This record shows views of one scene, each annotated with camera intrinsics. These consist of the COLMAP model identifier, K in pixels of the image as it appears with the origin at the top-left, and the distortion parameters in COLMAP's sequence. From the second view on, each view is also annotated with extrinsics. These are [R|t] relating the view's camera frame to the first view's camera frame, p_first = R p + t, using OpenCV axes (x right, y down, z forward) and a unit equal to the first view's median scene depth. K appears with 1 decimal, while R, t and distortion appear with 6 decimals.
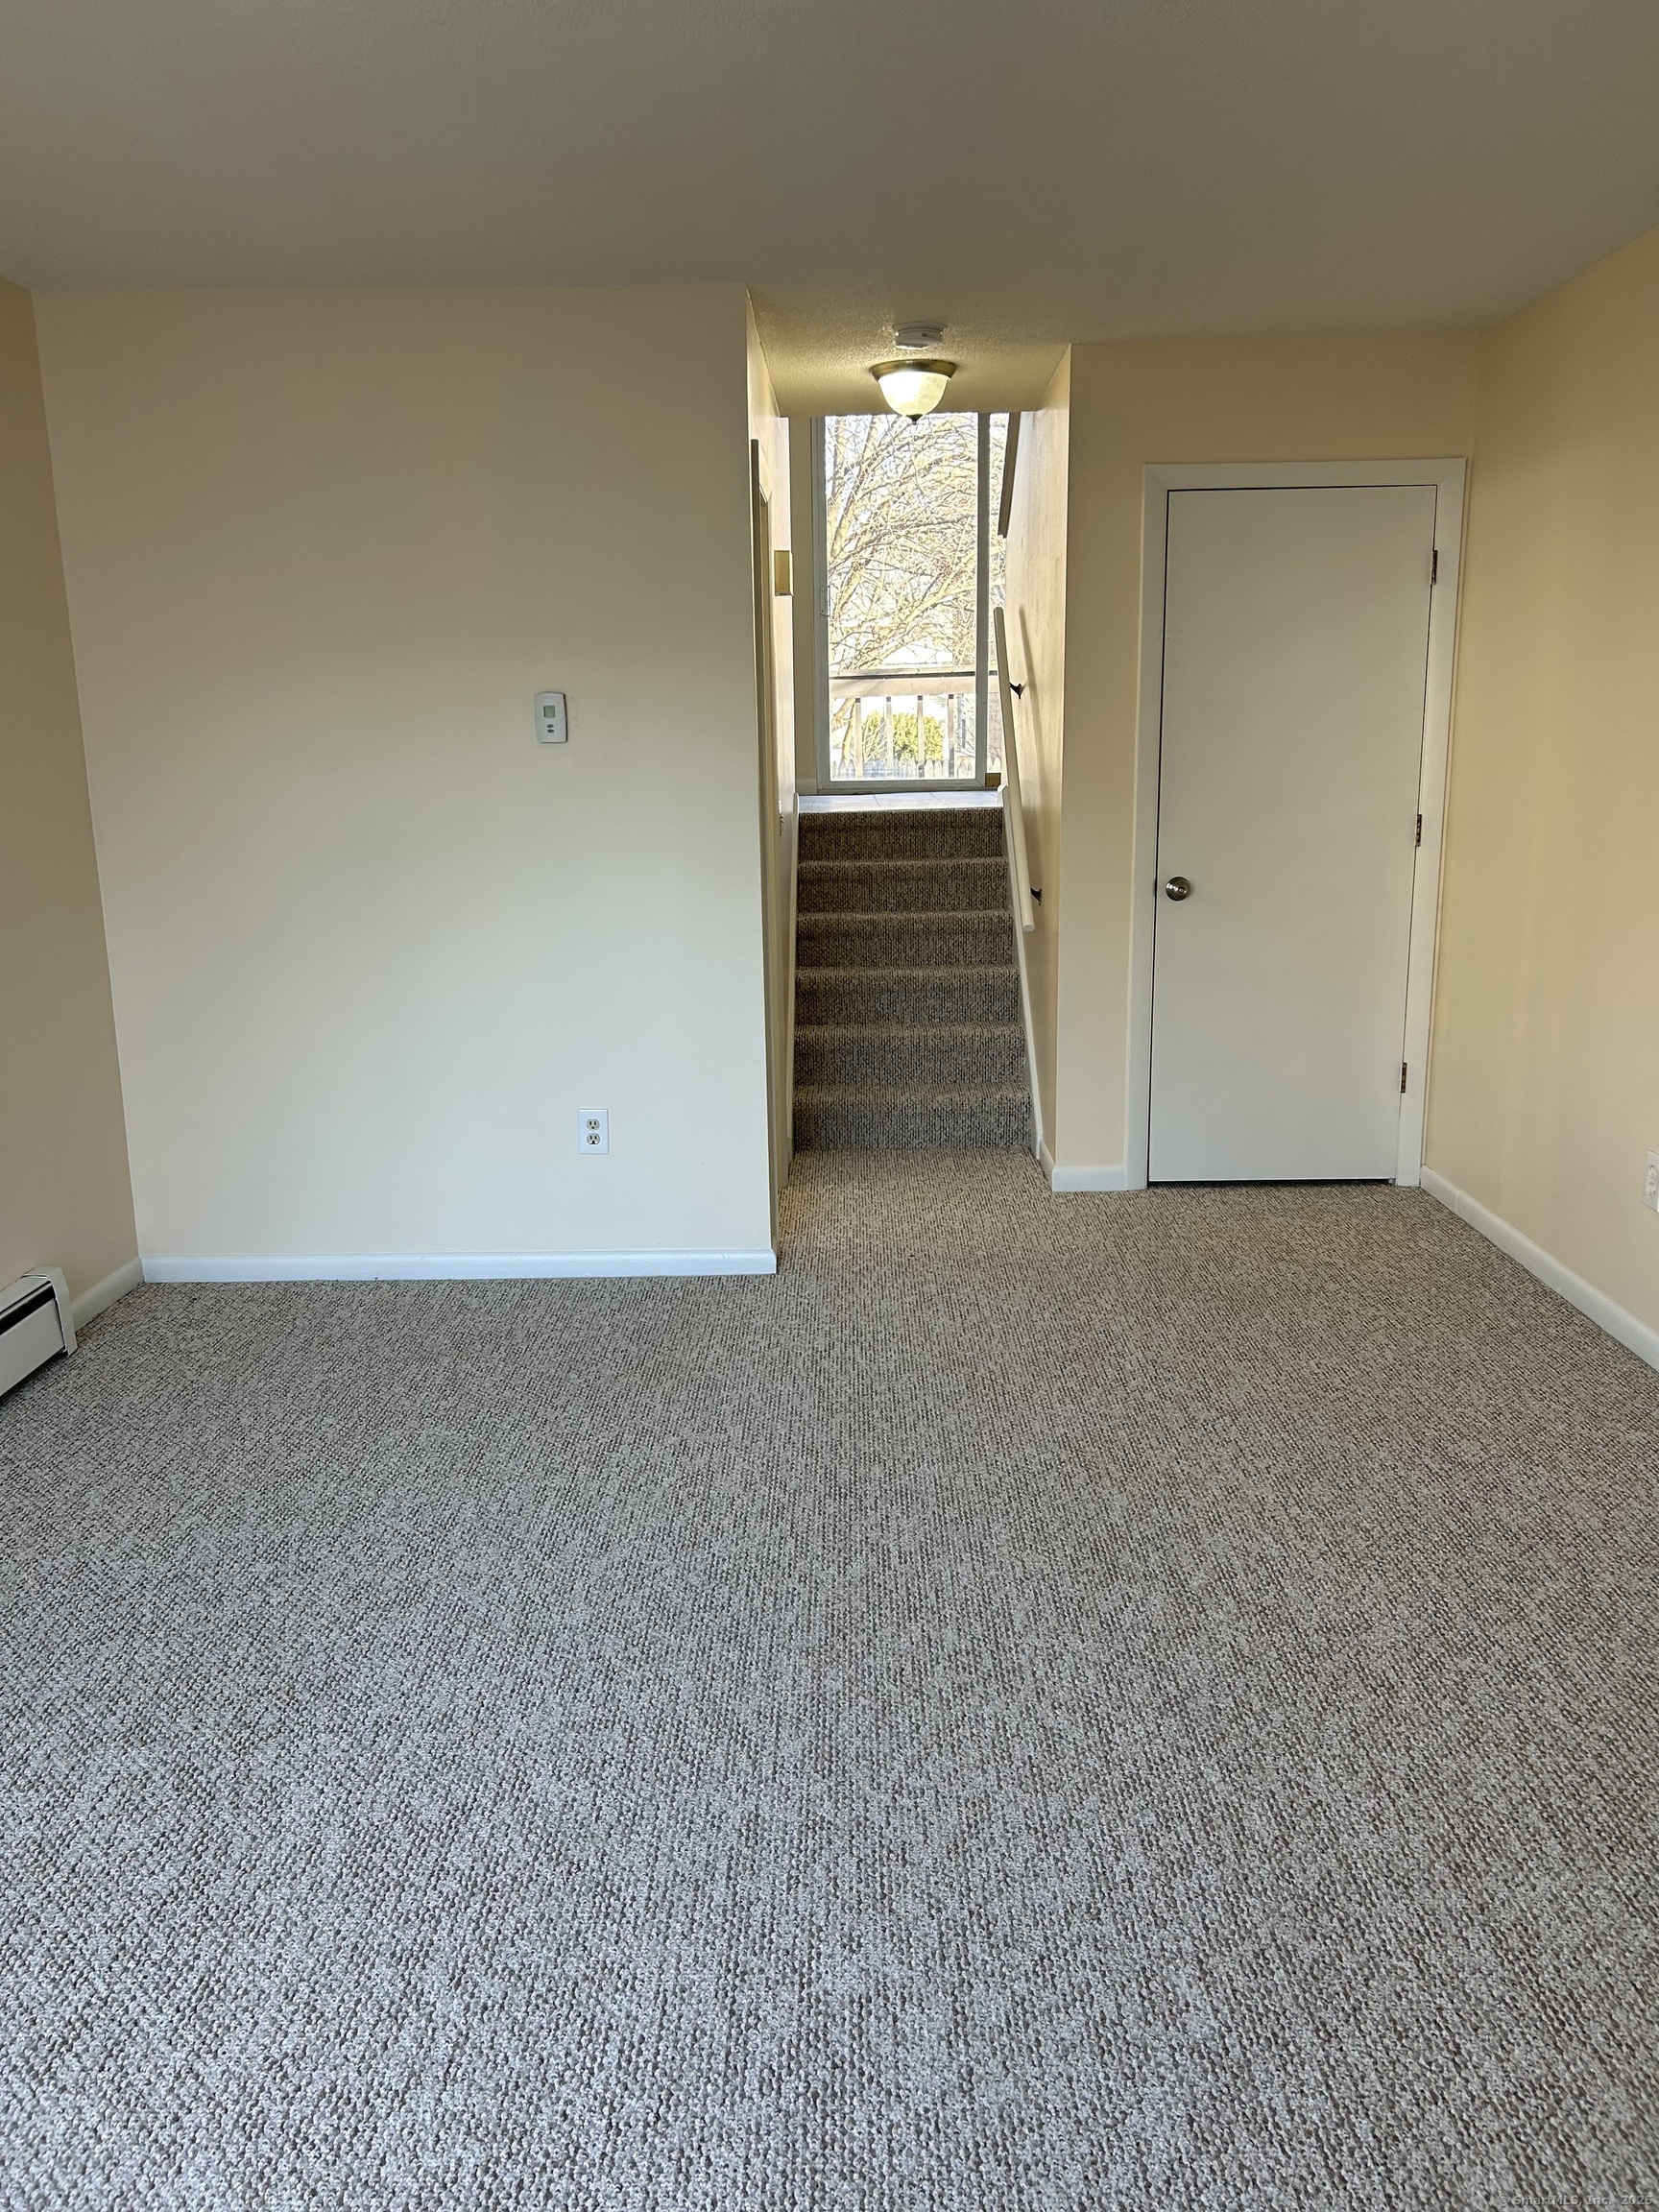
lens RADIAL K [[1681.7, 0, 820.9], [0, 1681.7, 1119.4], [0, 0, 1]] dist [0.043019, -0.020426]
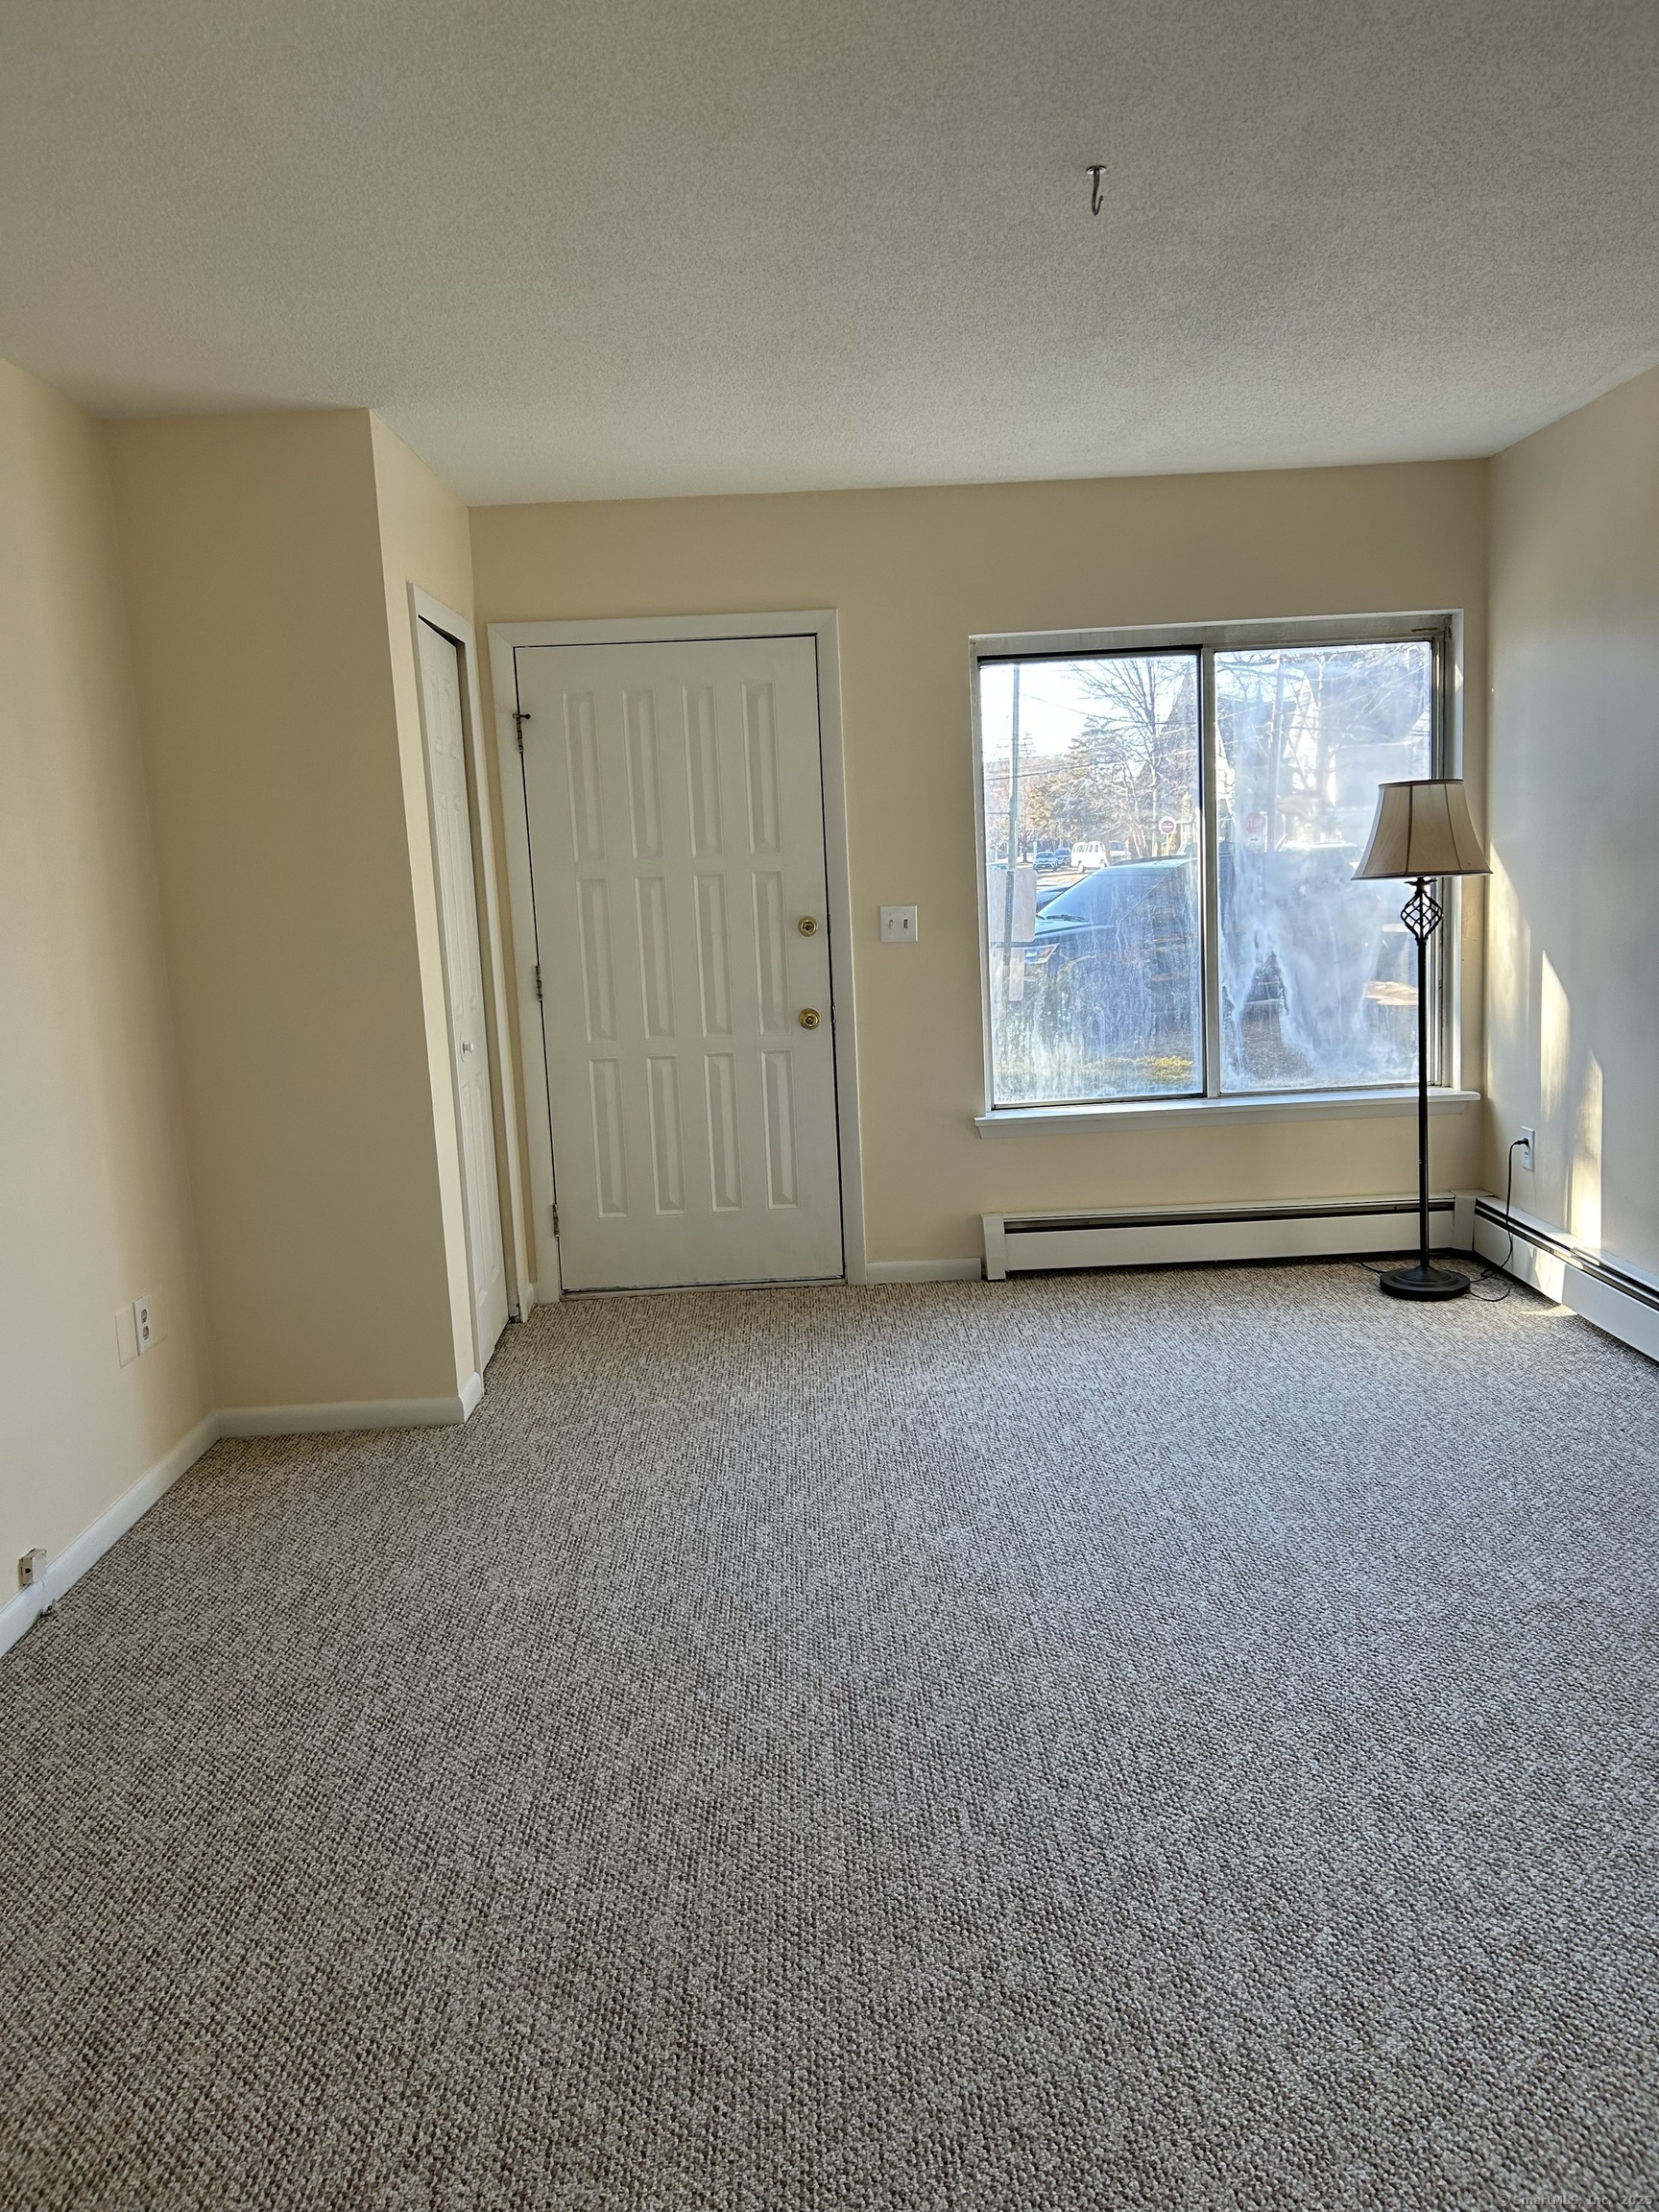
lens RADIAL K [[1681.7, 0, 833.8], [0, 1681.7, 1106.9], [0, 0, 1]] dist [0.043019, -0.020426]
pose [[-0.997061, 0.069525, -0.032178, 0.117594], [0.053185, 0.930485, 0.362448, -0.398210], [0.055140, 0.359672, -0.931448, 1.757935]]
